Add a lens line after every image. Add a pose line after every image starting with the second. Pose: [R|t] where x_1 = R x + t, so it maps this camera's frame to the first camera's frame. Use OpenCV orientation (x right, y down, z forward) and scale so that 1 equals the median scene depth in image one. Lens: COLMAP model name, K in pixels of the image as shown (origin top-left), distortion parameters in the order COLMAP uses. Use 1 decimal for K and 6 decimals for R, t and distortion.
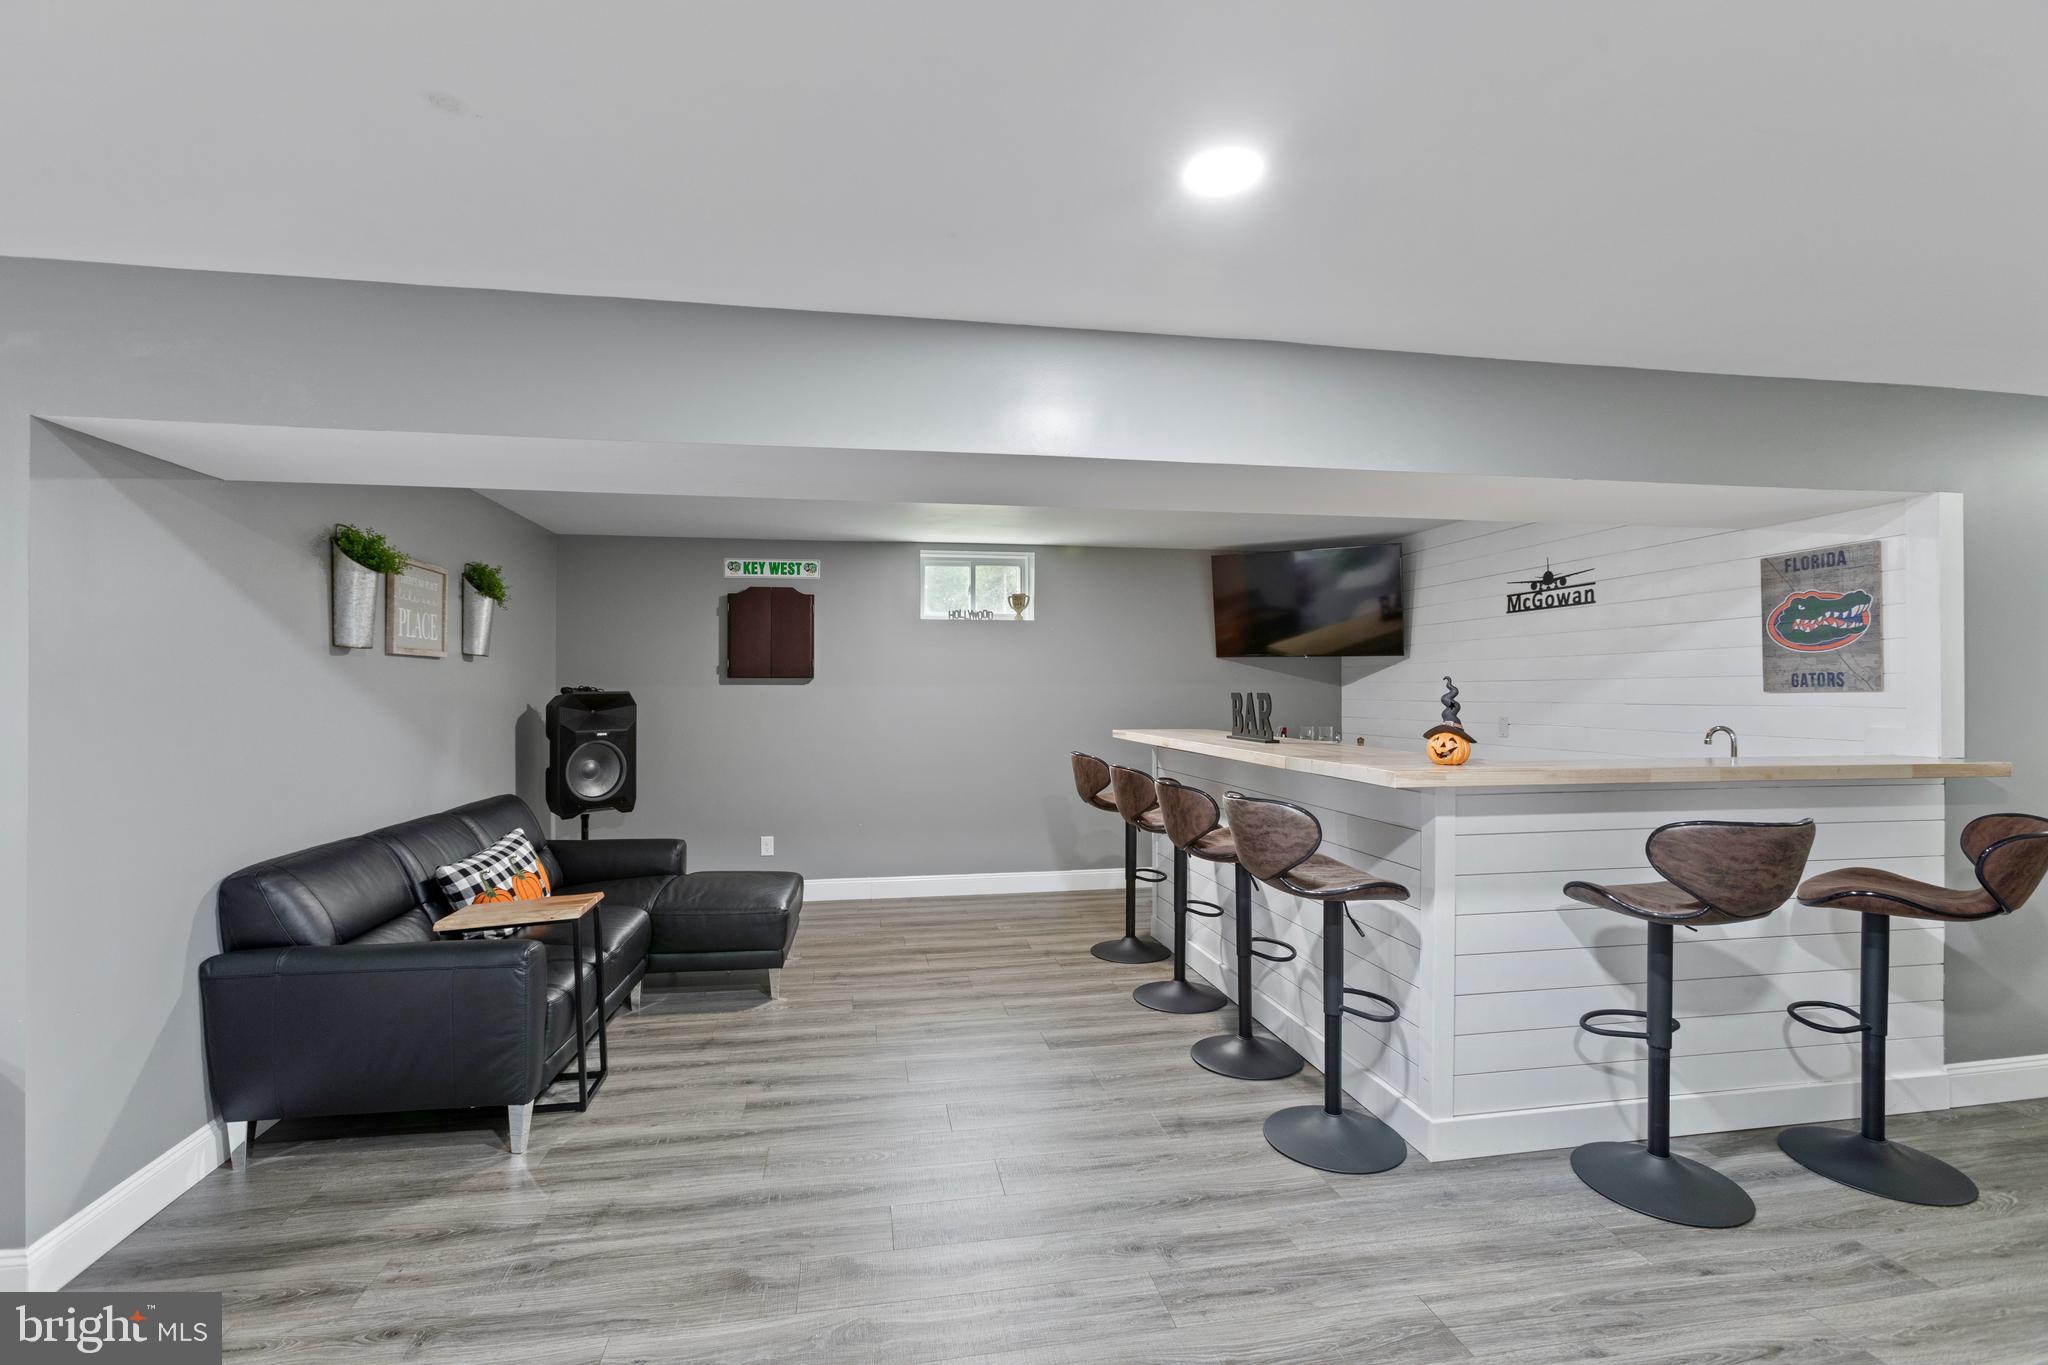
lens RADIAL K [[927.6, 0, 1016.1], [0, 927.6, 682.6], [0, 0, 1]] dist [-0.007246, 0.008349]
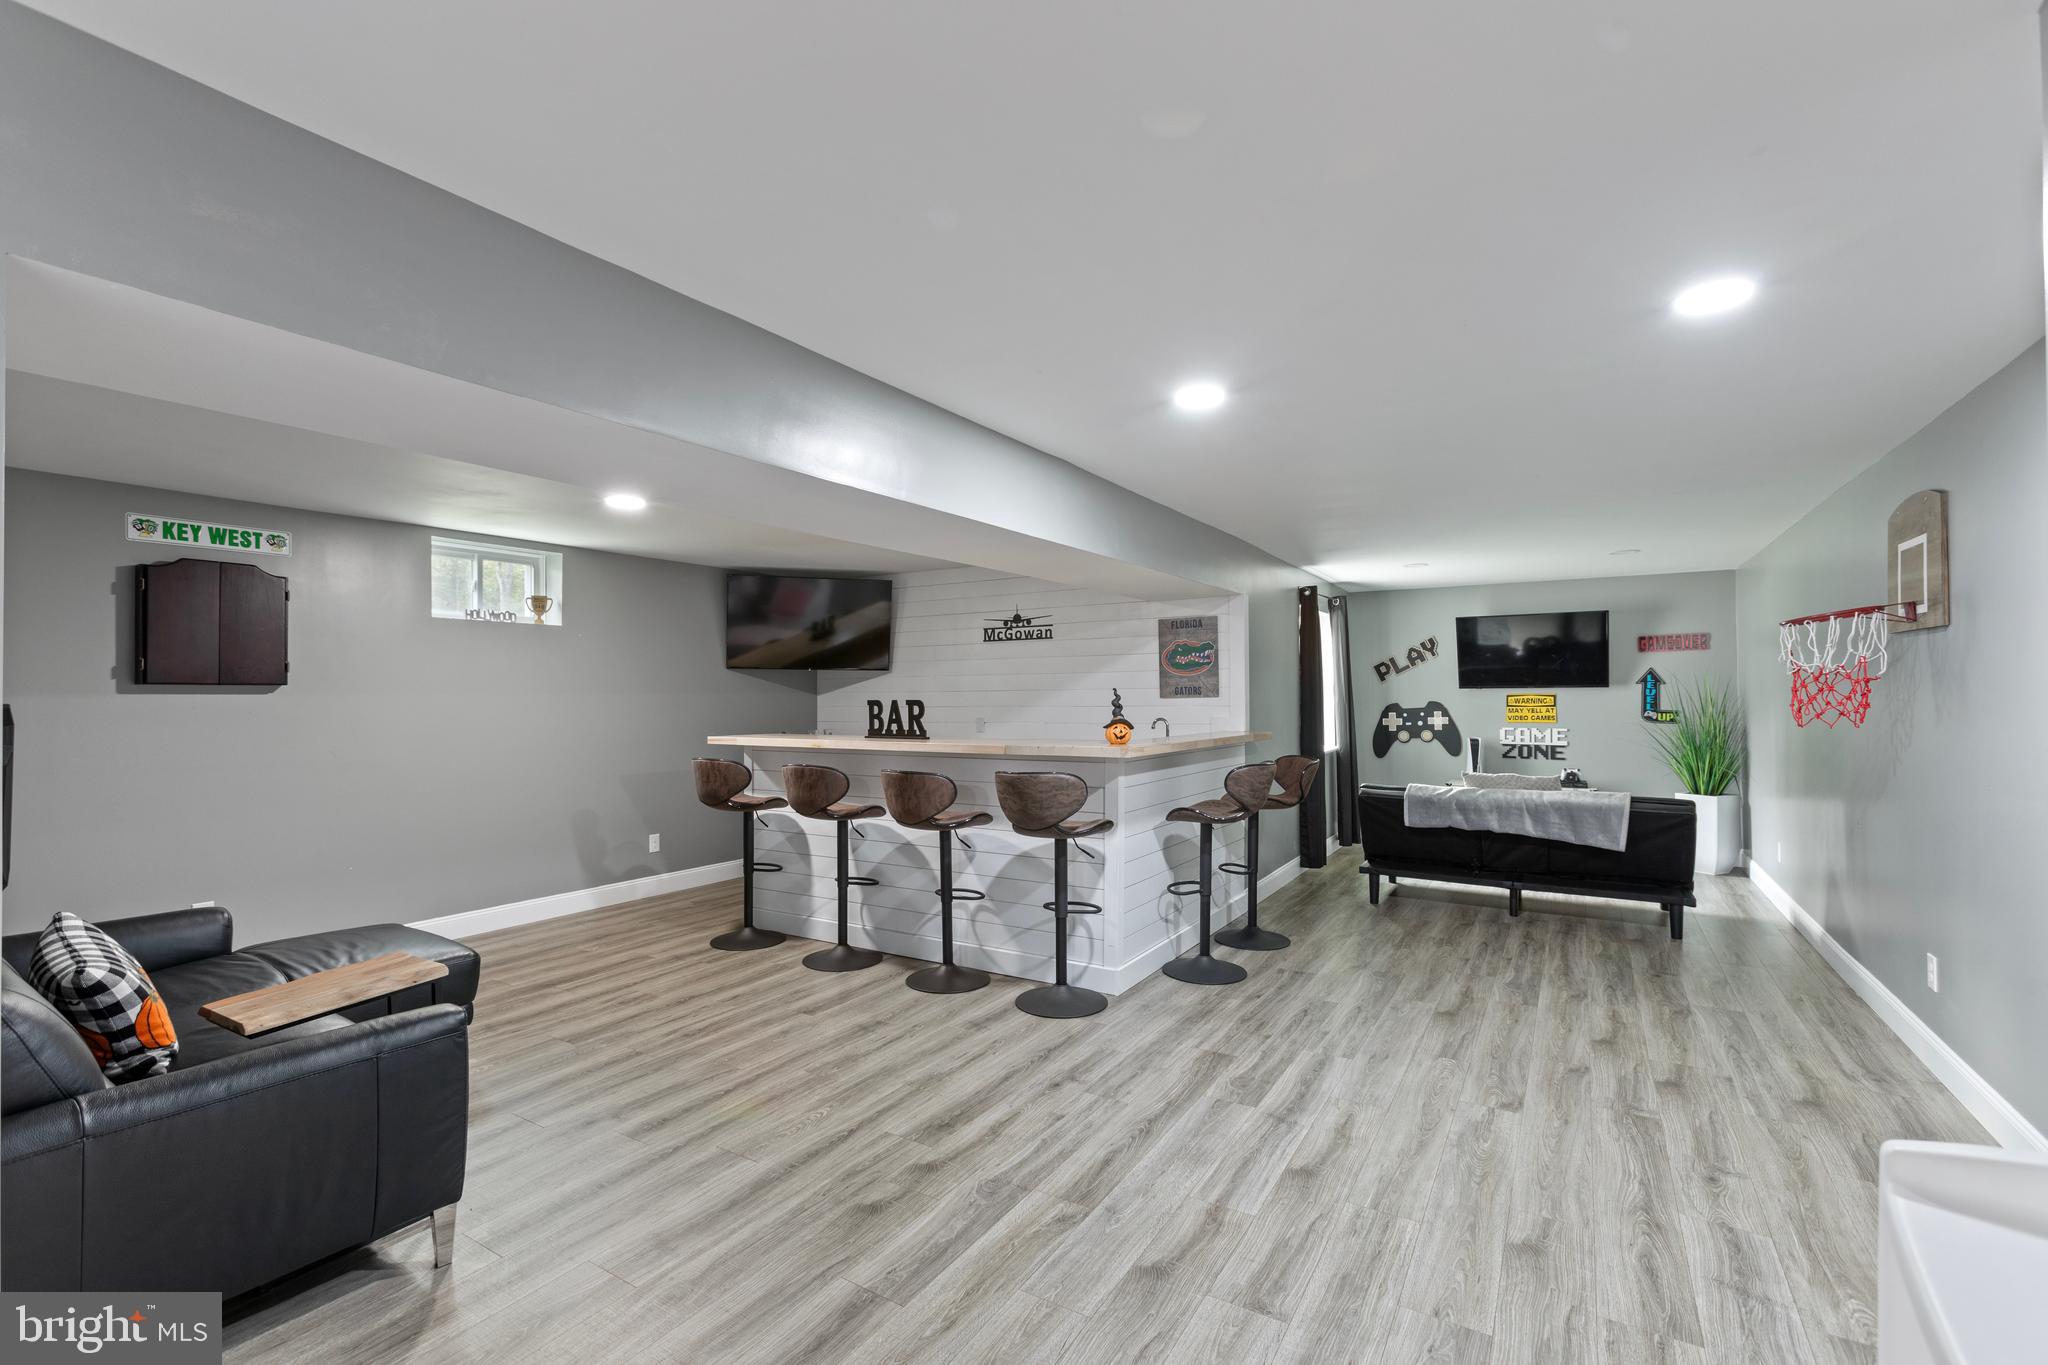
lens RADIAL K [[927.6, 0, 1027.2], [0, 927.6, 691.0], [0, 0, 1]] dist [-0.007246, 0.008349]
pose [[0.660120, 0.001449, 0.751158, -0.554372], [-0.000604, 0.999999, -0.001398, 0.000270], [-0.751160, 0.000469, 0.660120, 0.046617]]
